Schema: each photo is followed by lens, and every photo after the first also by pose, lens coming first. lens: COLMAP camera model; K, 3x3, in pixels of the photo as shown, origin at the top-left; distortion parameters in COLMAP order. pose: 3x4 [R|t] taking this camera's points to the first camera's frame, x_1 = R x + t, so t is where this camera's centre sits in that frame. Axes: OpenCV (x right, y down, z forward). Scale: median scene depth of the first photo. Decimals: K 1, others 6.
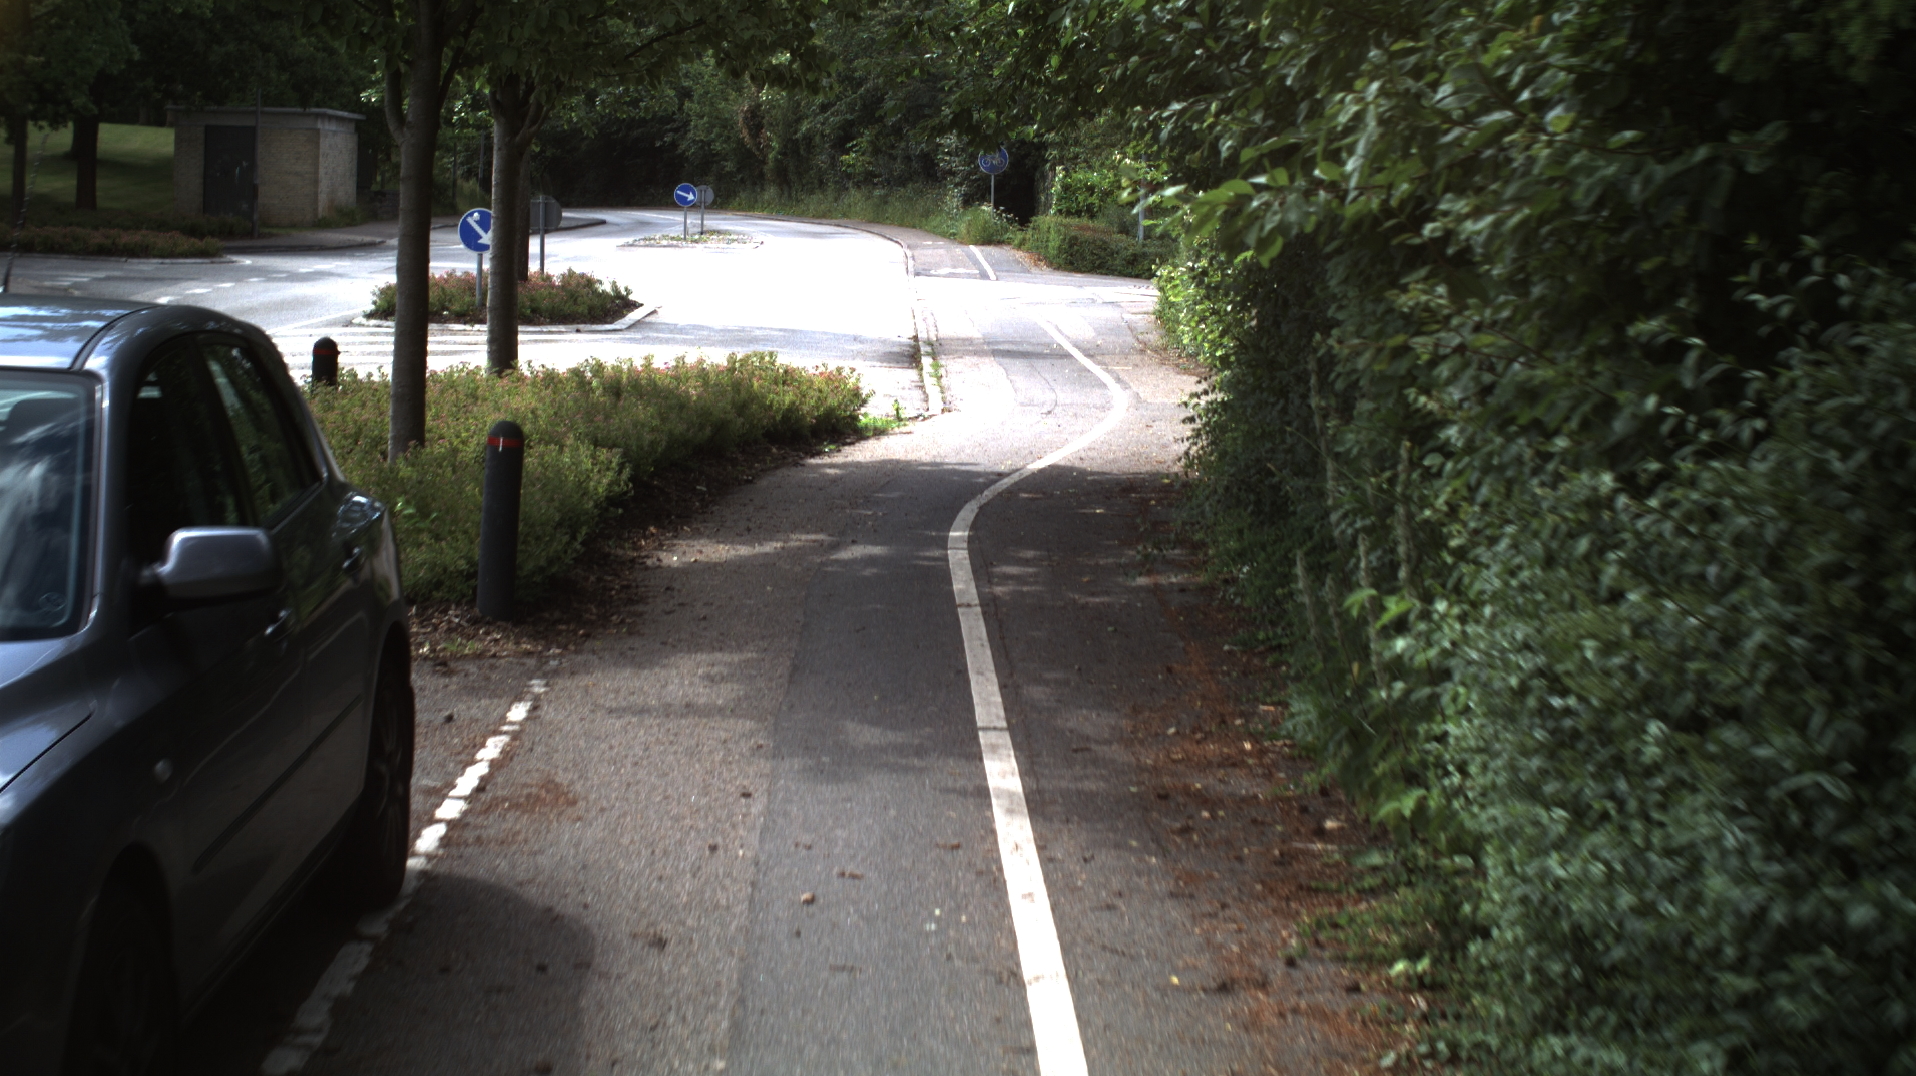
lens RADIAL K [[3494.0, 0, 1008.4], [0, 3494.0, 541.0], [0, 0, 1]] dist [-0.233559, -0.257186]
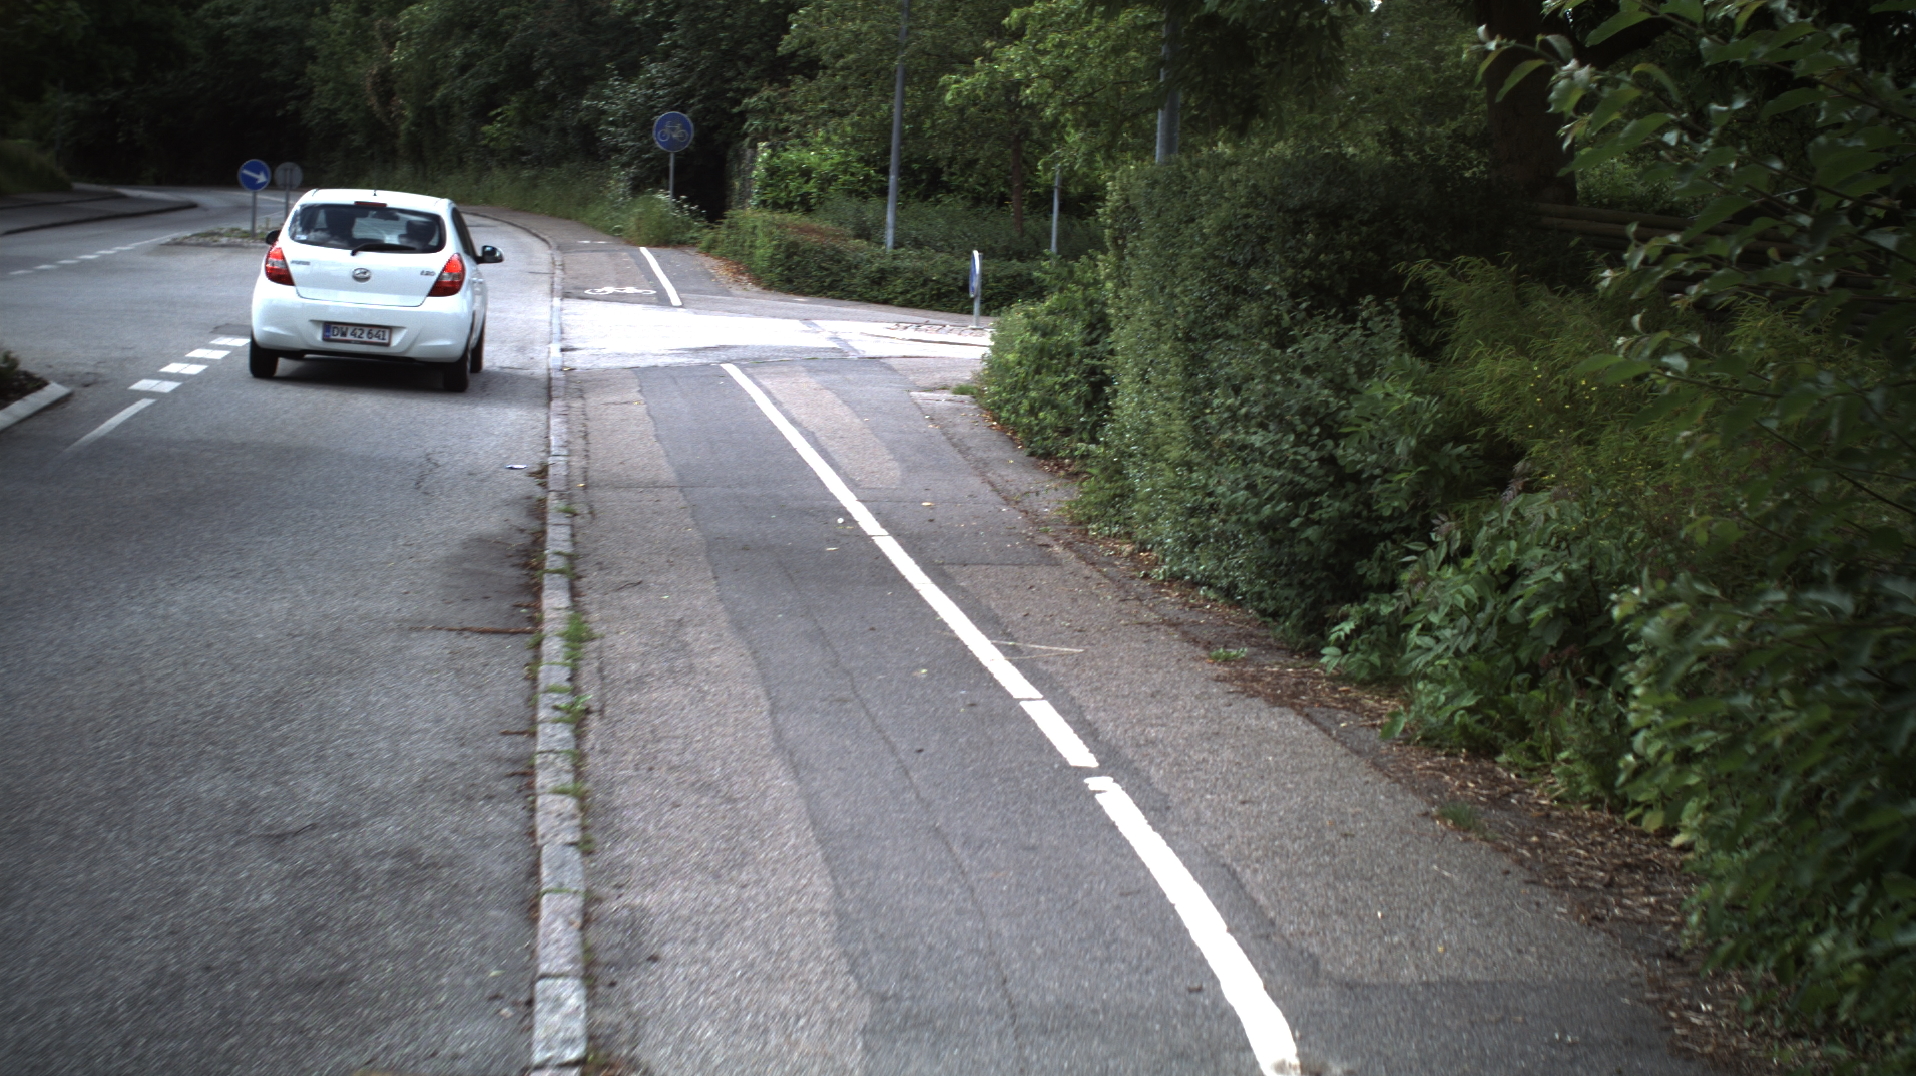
lens RADIAL K [[3501.6, 0, 958.0], [0, 3501.6, 538.0], [0, 0, 1]] dist [-0.287058, 0.272283]
pose [[0.996578, 0.008097, 0.082266, -0.005187], [-0.008445, 0.999957, 0.003882, -0.031574], [-0.082231, -0.004563, 0.996603, 0.305526]]
